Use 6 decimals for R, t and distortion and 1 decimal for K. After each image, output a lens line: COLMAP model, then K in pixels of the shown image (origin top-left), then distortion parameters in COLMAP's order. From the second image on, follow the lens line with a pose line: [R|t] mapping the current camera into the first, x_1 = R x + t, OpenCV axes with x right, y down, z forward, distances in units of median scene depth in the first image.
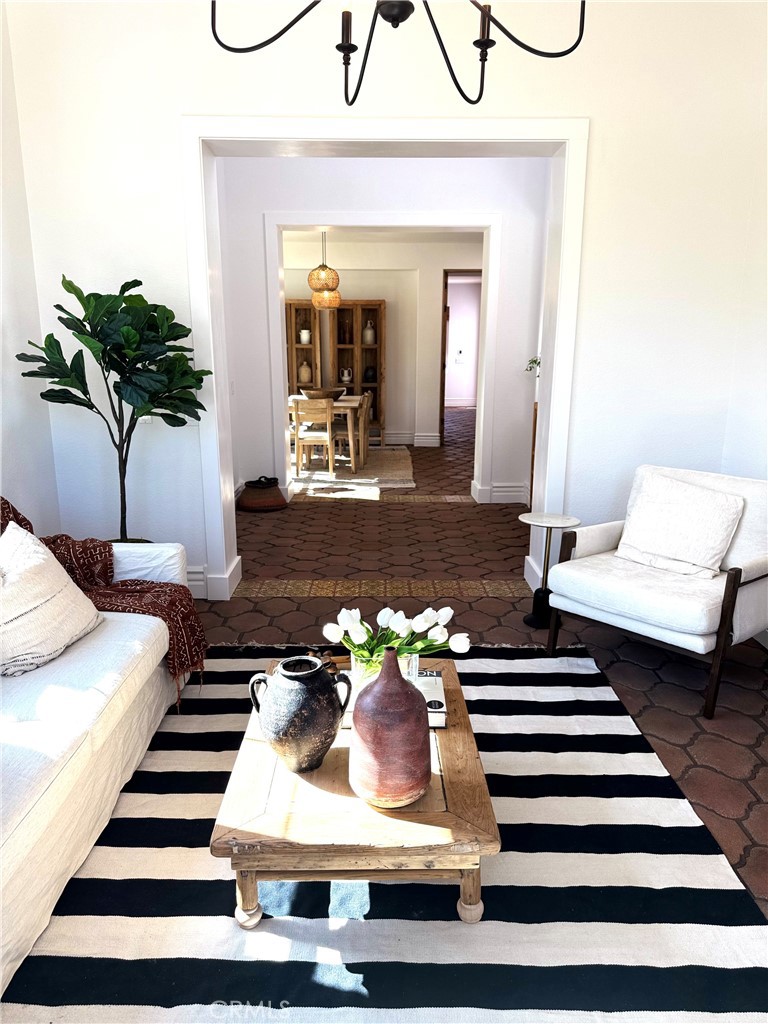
lens RADIAL K [[721.3, 0, 384.0], [0, 721.3, 512.0], [0, 0, 1]] dist [0.099095, -0.174387]
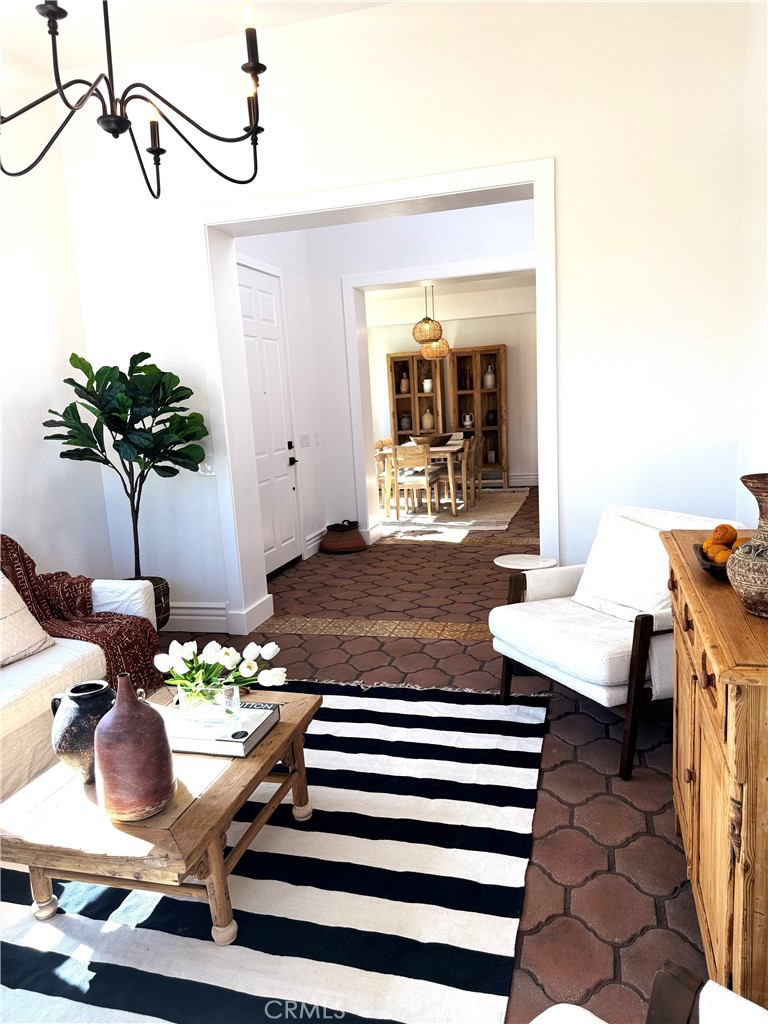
lens RADIAL K [[720.1, 0, 384.0], [0, 720.1, 512.0], [0, 0, 1]] dist [0.097095, -0.121191]
pose [[0.960887, -0.011556, -0.276698, 0.340614], [-0.005035, 0.998235, -0.059173, 0.001612], [0.276894, 0.058252, 0.959133, 0.009995]]
